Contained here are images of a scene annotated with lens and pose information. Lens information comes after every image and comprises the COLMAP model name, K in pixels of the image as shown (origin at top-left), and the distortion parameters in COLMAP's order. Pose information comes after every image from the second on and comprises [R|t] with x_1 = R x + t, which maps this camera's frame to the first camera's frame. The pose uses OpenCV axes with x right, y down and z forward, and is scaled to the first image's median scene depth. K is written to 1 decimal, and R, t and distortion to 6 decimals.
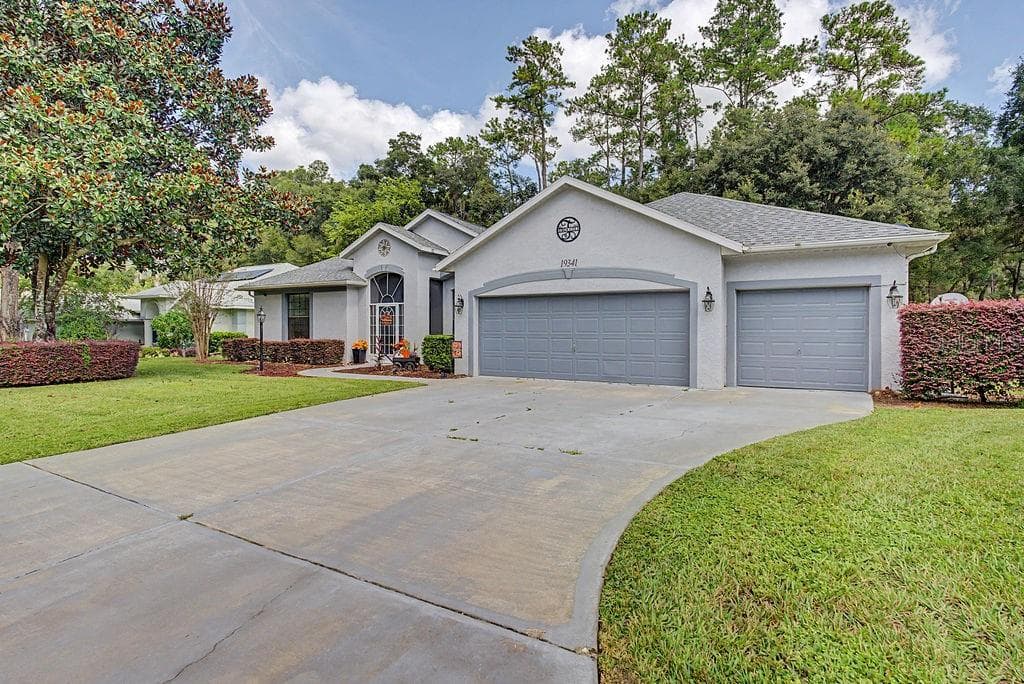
lens RADIAL K [[513.8, 0, 504.8], [0, 513.8, 326.6], [0, 0, 1]] dist [-0.033649, 0.006125]
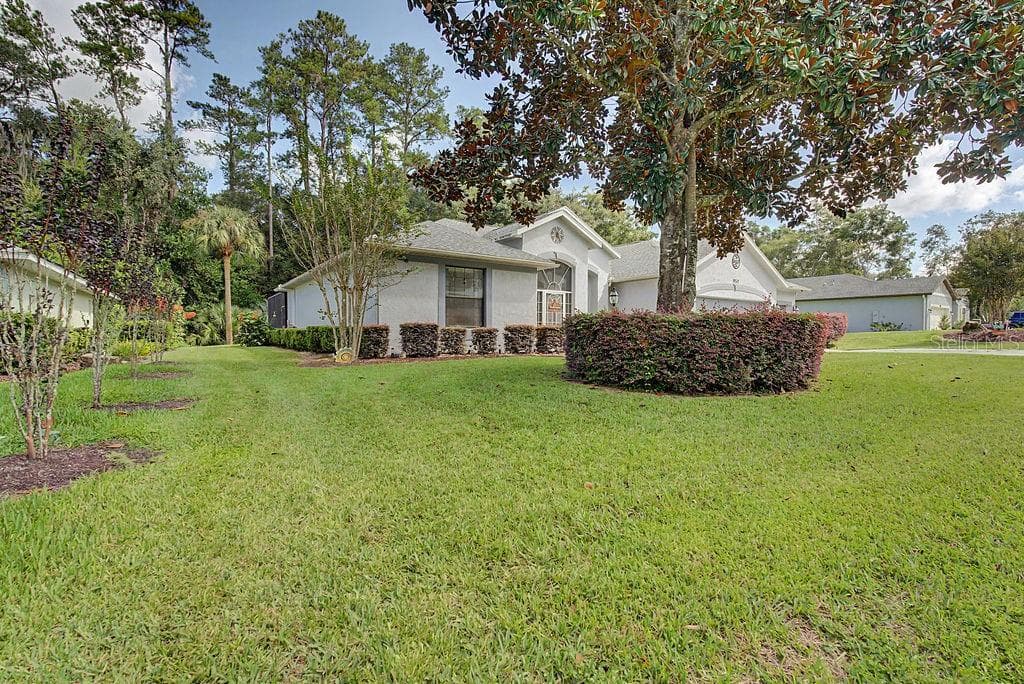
lens RADIAL K [[473.6, 0, 508.1], [0, 473.6, 345.4], [0, 0, 1]] dist [-0.011842, -0.001462]
pose [[0.442413, -0.017446, 0.896641, -1.090657], [-0.008783, 0.999679, 0.023785, 0.040210], [-0.896768, -0.018398, 0.442118, 0.663001]]
